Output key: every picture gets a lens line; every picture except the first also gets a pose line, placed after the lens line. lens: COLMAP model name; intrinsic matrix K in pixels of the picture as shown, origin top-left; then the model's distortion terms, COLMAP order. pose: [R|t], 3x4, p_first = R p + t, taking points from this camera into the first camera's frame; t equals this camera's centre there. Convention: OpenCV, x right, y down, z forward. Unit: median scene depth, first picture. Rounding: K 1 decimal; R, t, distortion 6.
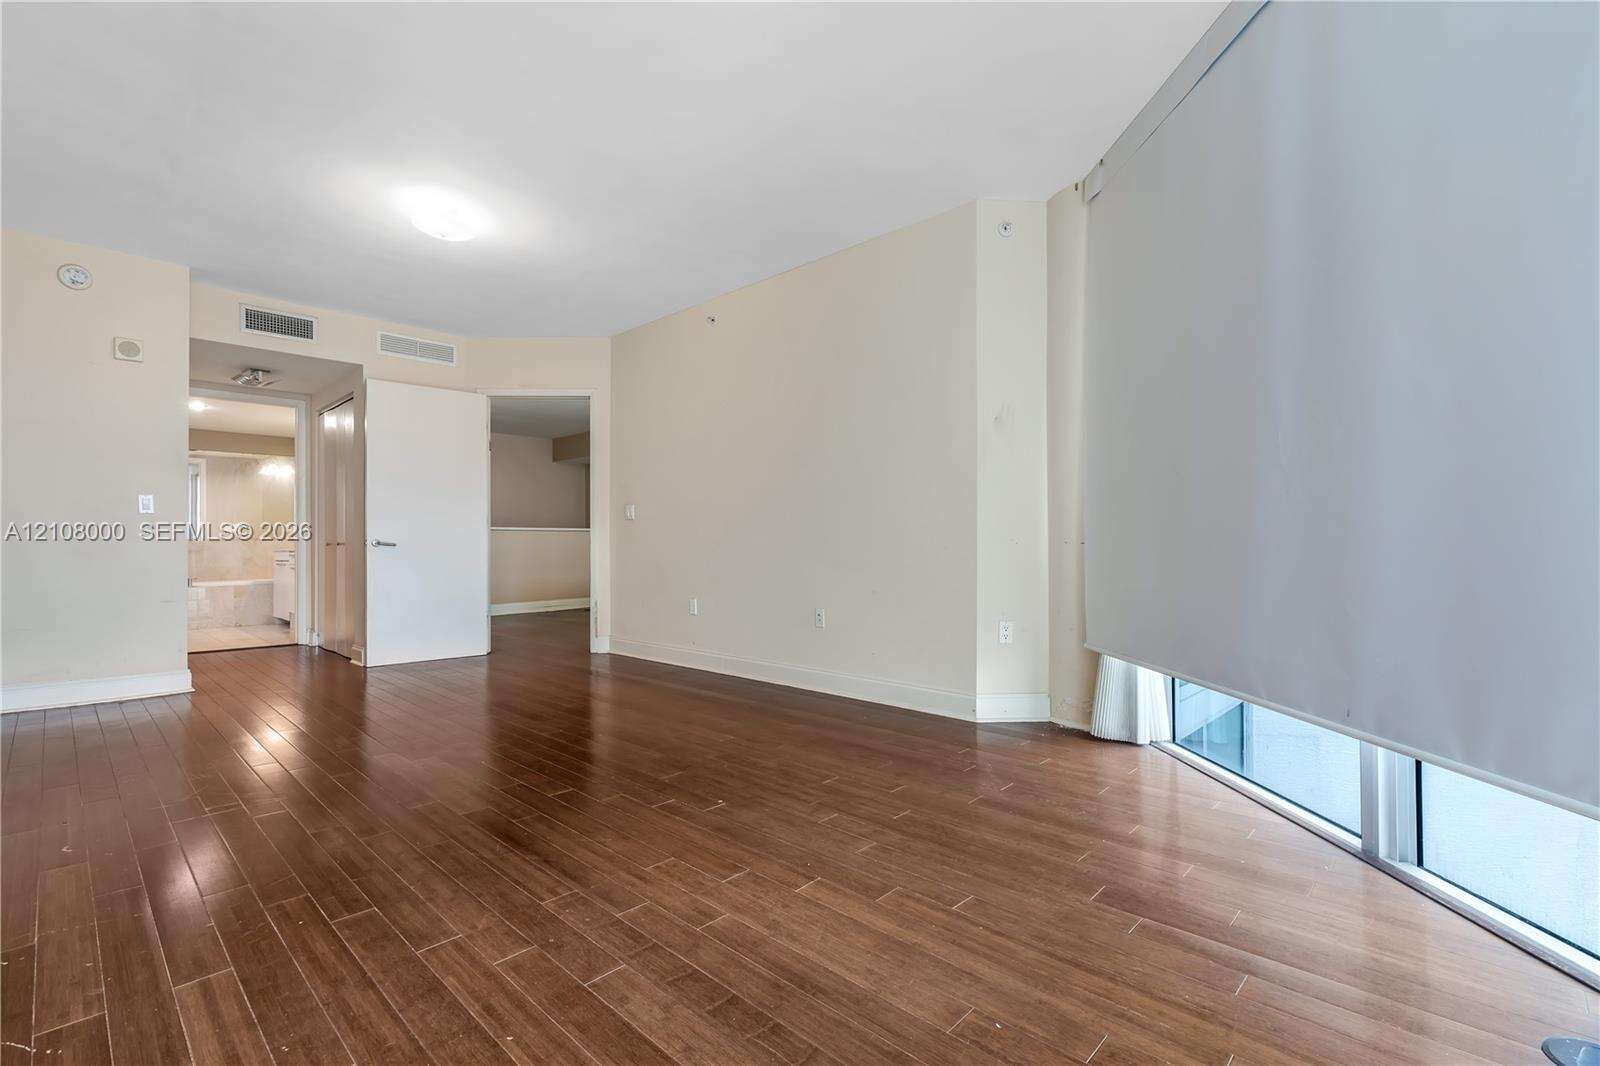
lens RADIAL K [[720.0, 0, 789.5], [0, 720.0, 540.1], [0, 0, 1]] dist [0.002802, -0.000215]
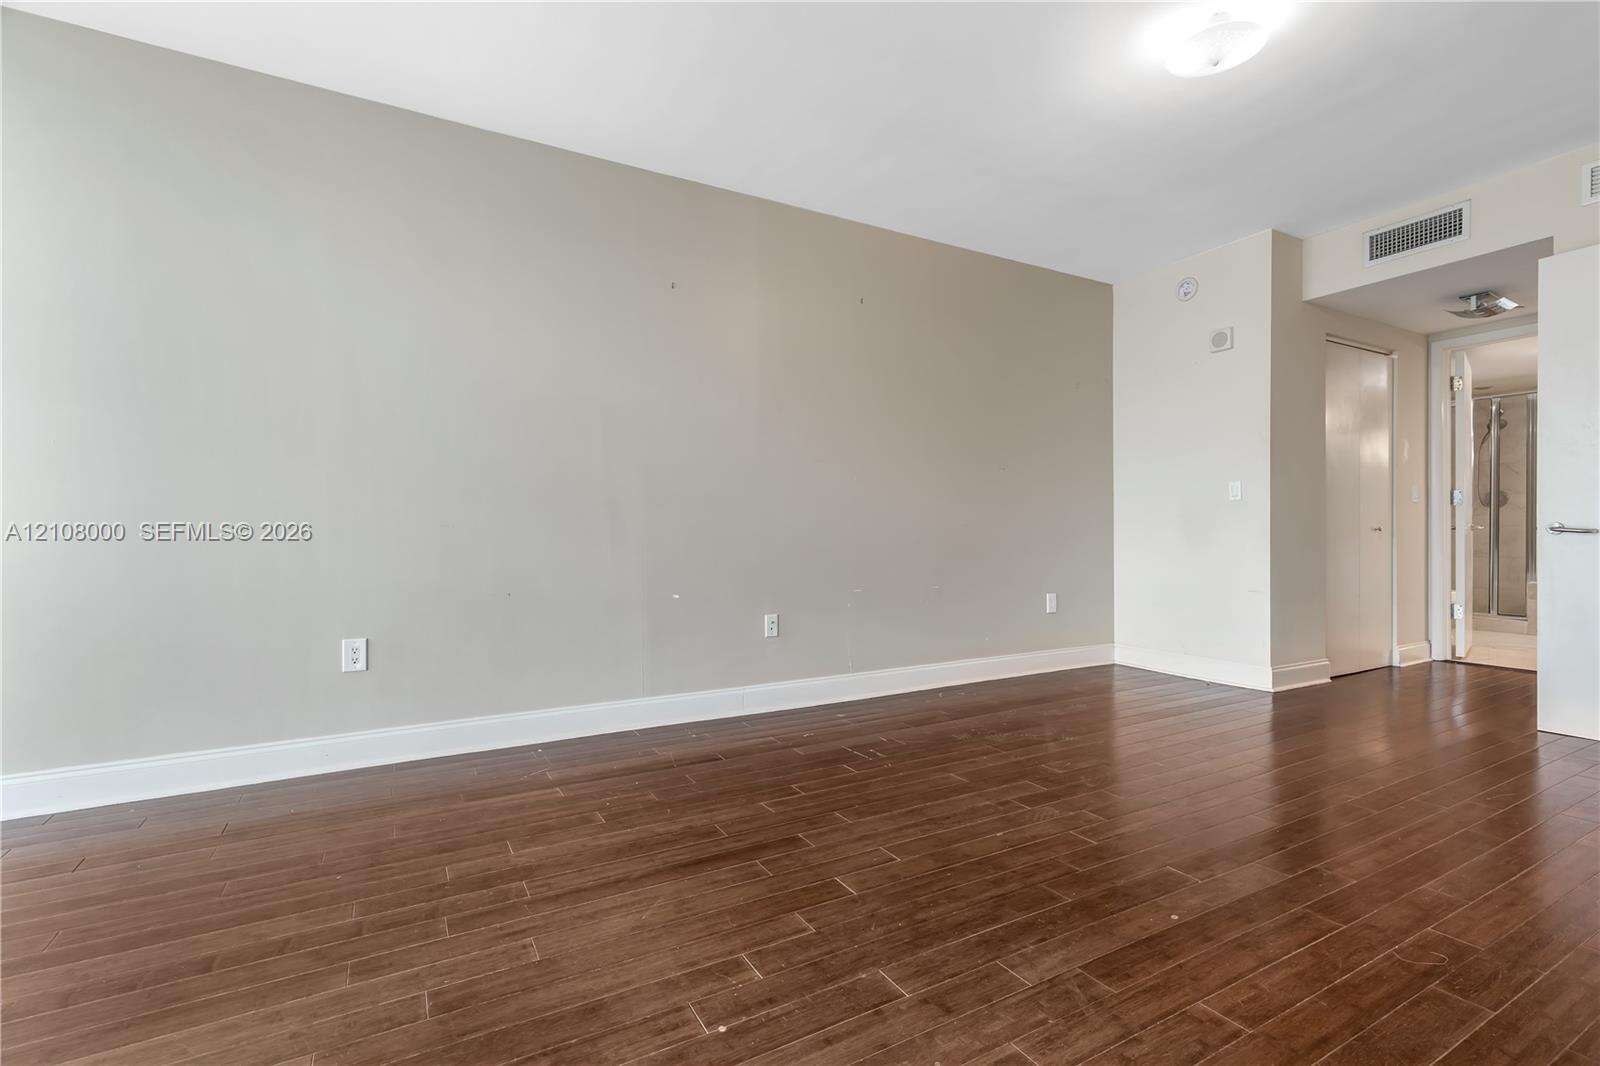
lens RADIAL K [[720.0, 0, 789.5], [0, 720.0, 540.1], [0, 0, 1]] dist [0.002802, -0.000215]
pose [[-0.286882, 0.008762, -0.957926, 0.494930], [0.011357, 0.999919, 0.005744, 0.010143], [0.957899, -0.009231, -0.286958, 1.541922]]
